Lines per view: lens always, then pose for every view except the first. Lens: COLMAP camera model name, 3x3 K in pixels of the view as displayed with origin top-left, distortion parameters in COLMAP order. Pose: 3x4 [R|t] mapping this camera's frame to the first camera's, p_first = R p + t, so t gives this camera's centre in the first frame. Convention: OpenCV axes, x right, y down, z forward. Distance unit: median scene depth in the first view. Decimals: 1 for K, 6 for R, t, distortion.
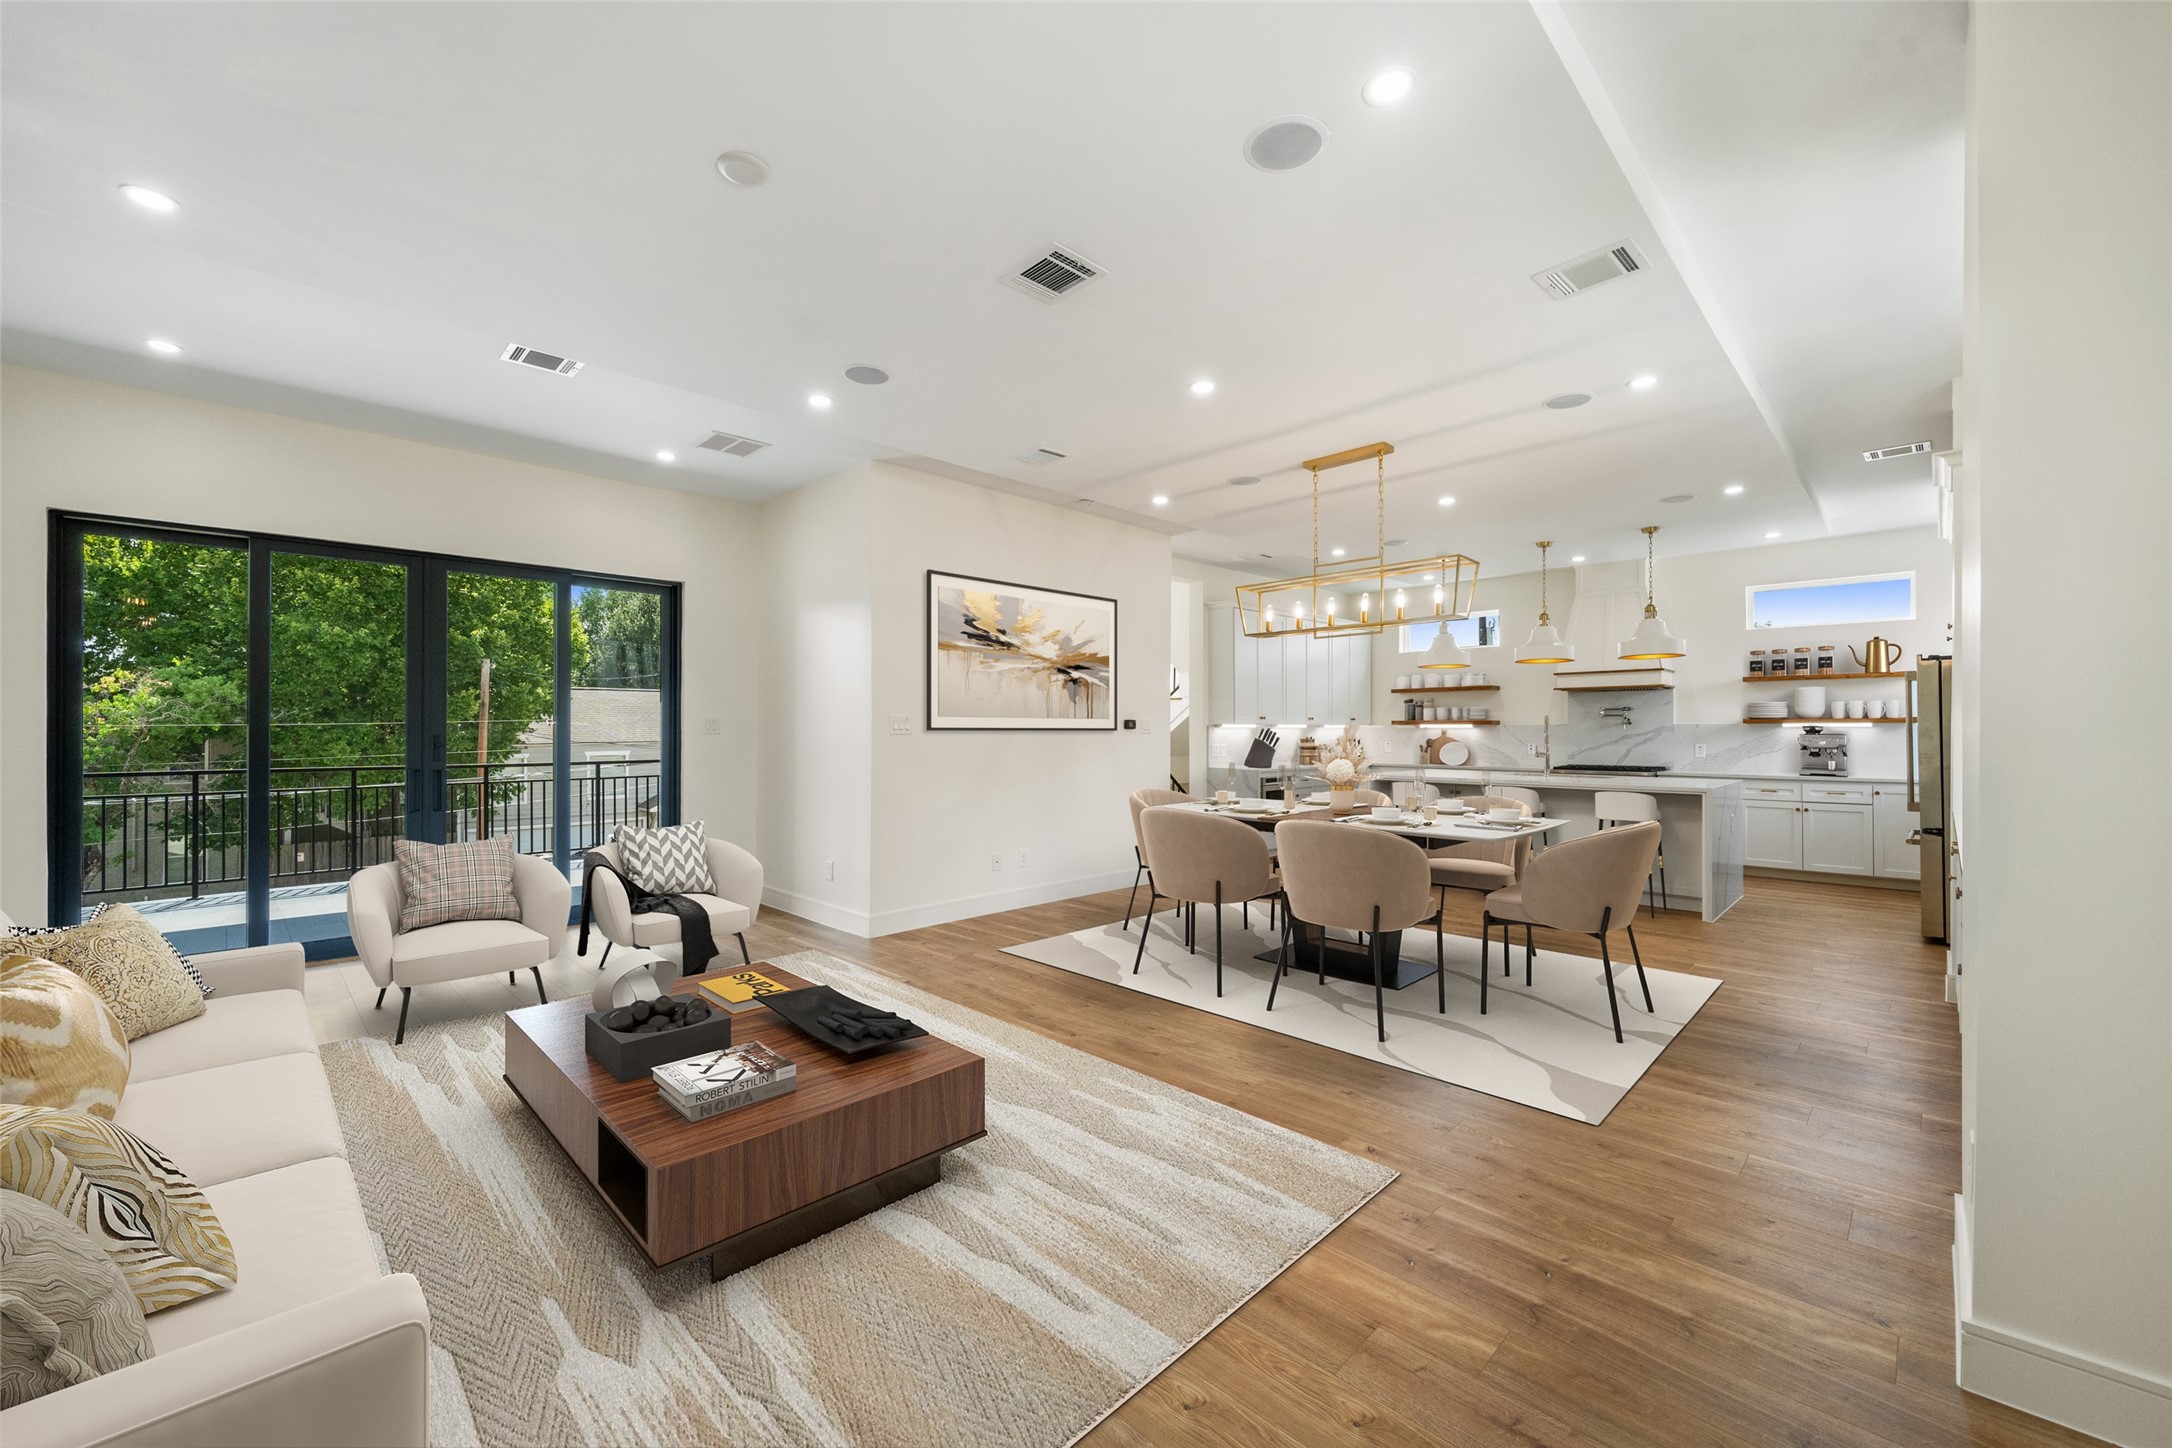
lens RADIAL K [[854.2, 0, 1092.9], [0, 854.2, 724.9], [0, 0, 1]] dist [-0.002504, 0.000119]
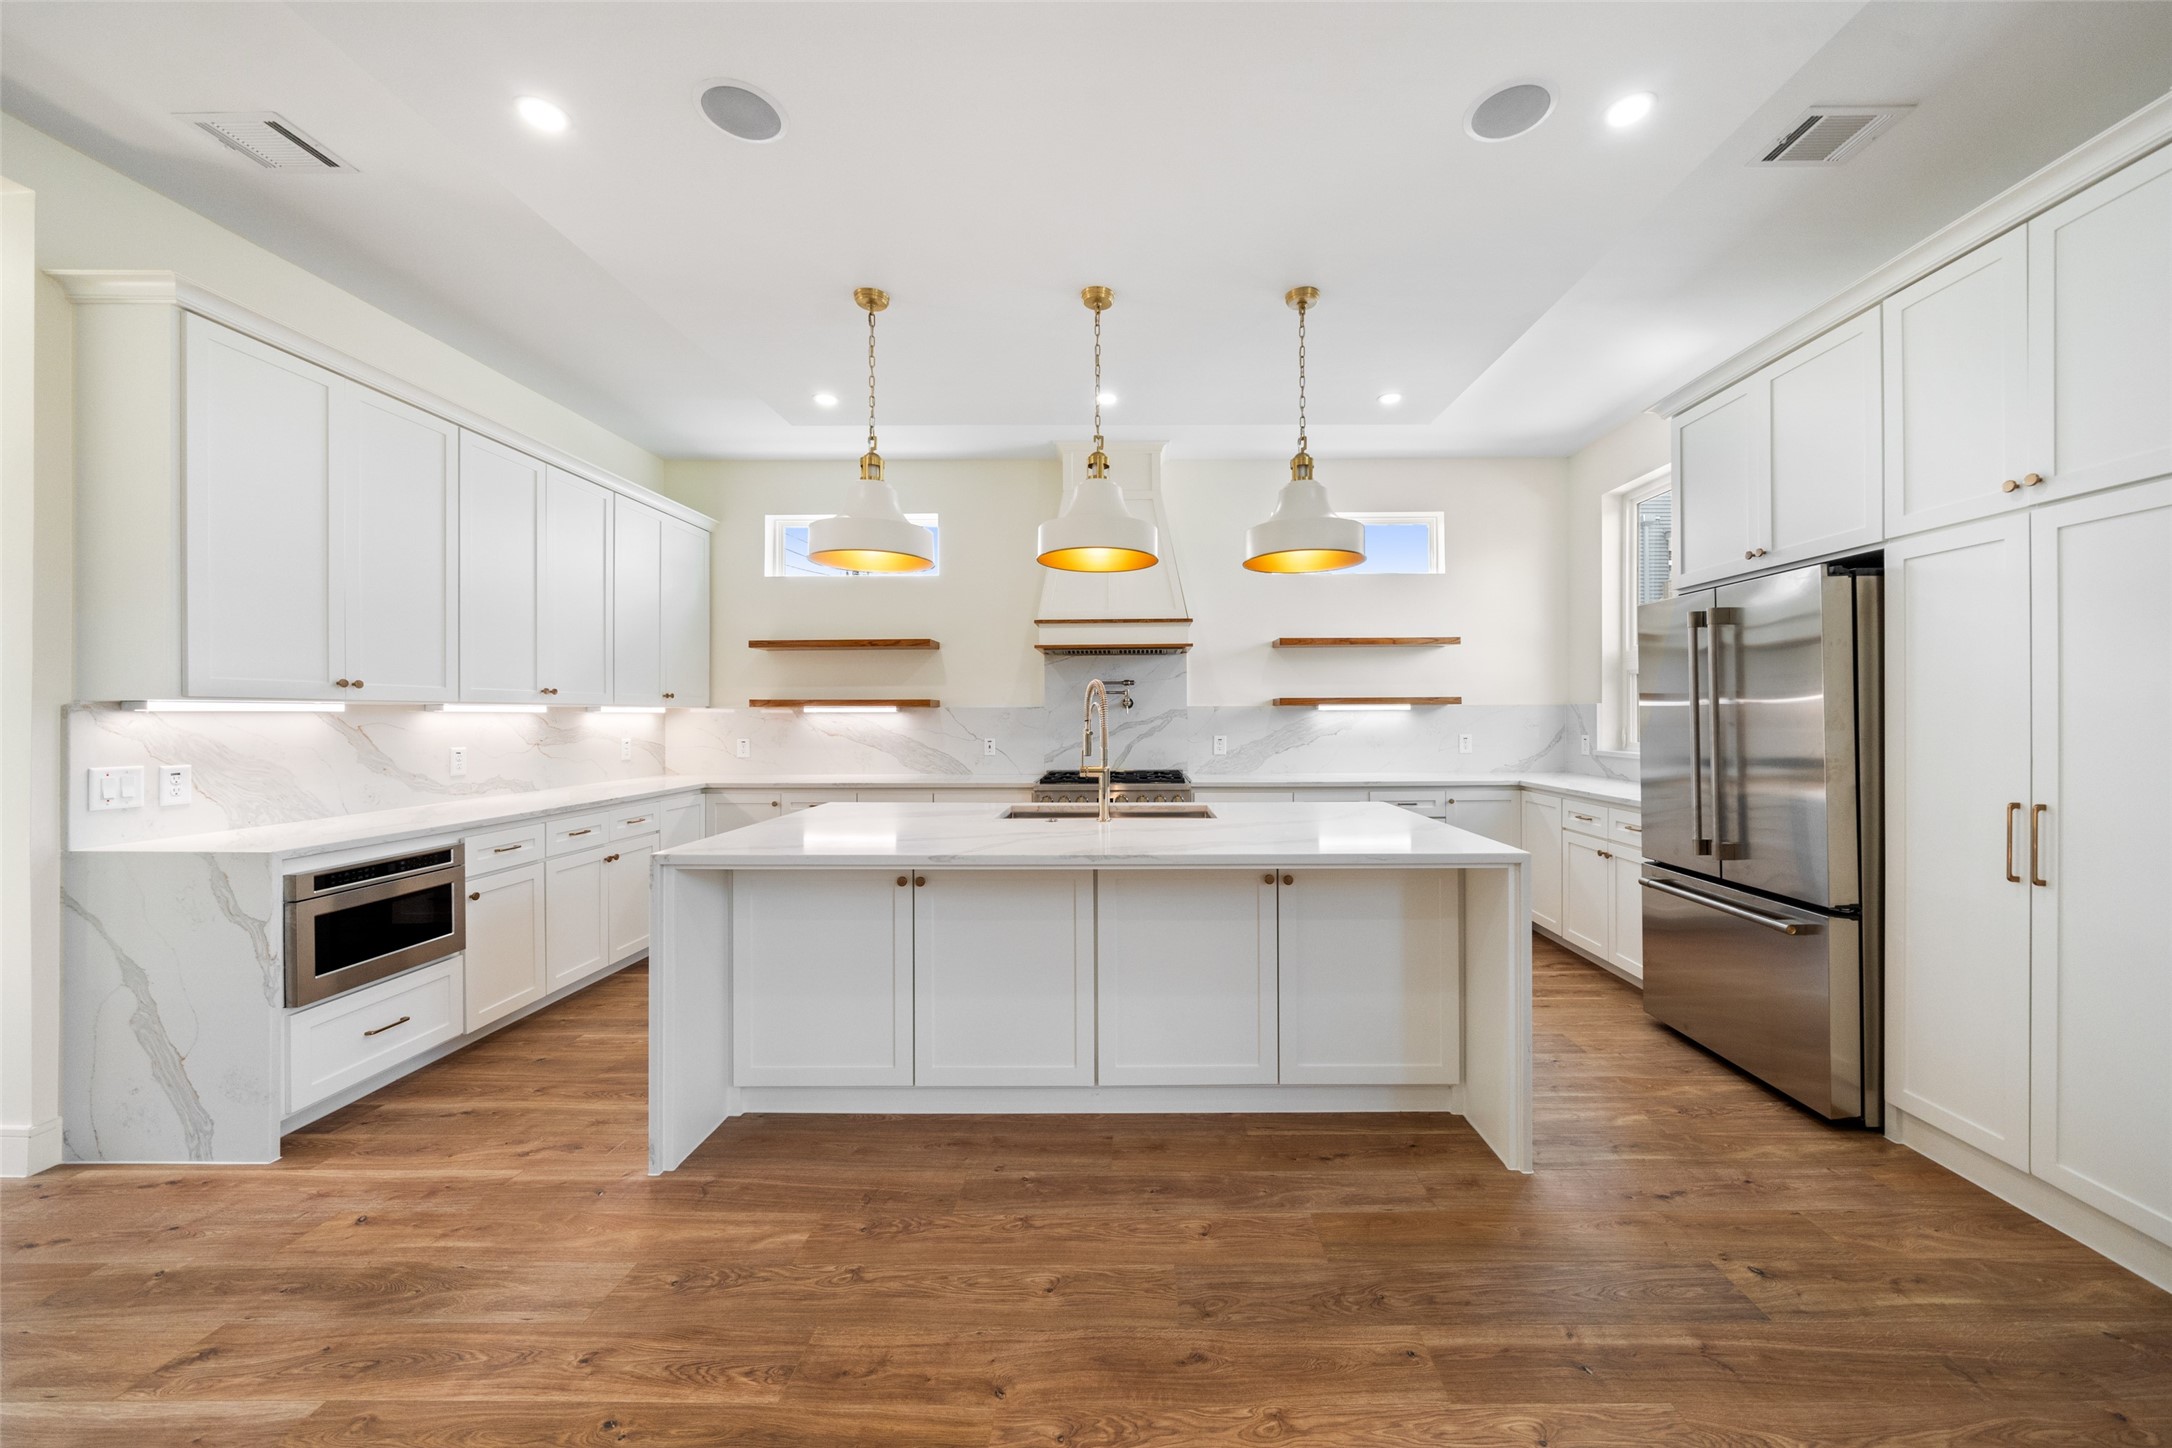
lens RADIAL K [[781.4, 0, 1132.9], [0, 781.4, 712.8], [0, 0, 1]] dist [-0.005371, 0.000208]
pose [[0.711317, -0.002106, 0.702869, 0.216054], [0.001364, 0.999998, 0.001615, 0.003101], [-0.702870, -0.000190, 0.711318, 0.588748]]
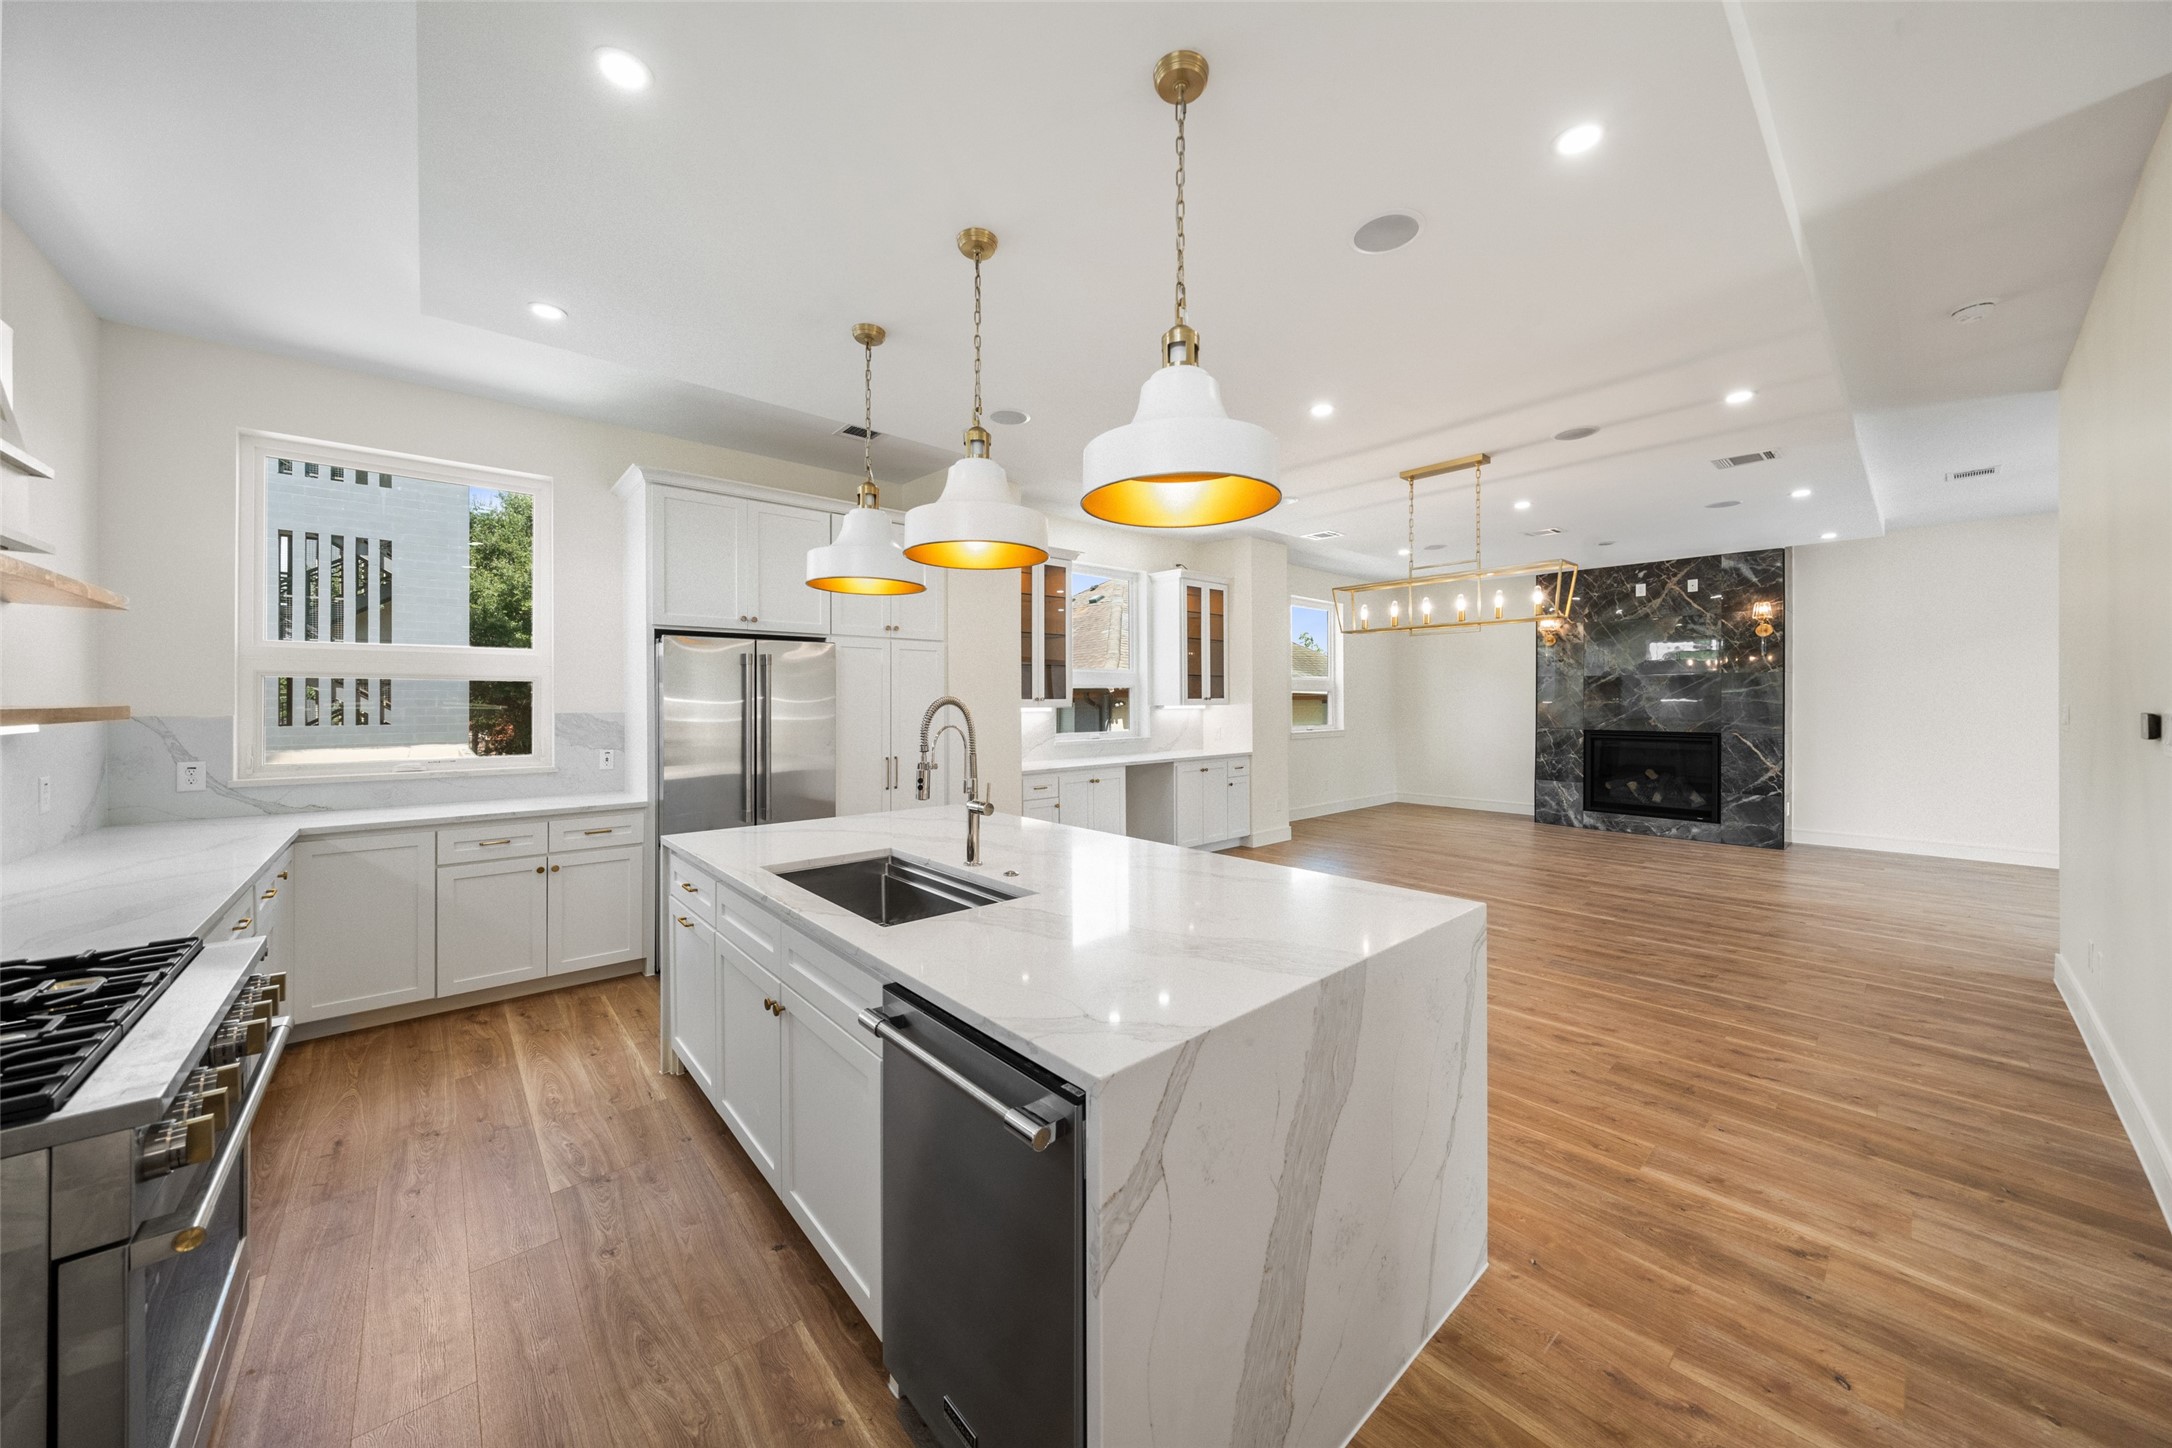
lens RADIAL K [[751.4, 0, 1089.7], [0, 751.4, 701.1], [0, 0, 1]] dist [-0.002367, -0.000099]
pose [[-0.997959, -0.000028, 0.063862, 0.386372], [-0.000295, 0.999991, -0.004174, -0.008191], [-0.063861, -0.004184, -0.997950, 1.115568]]
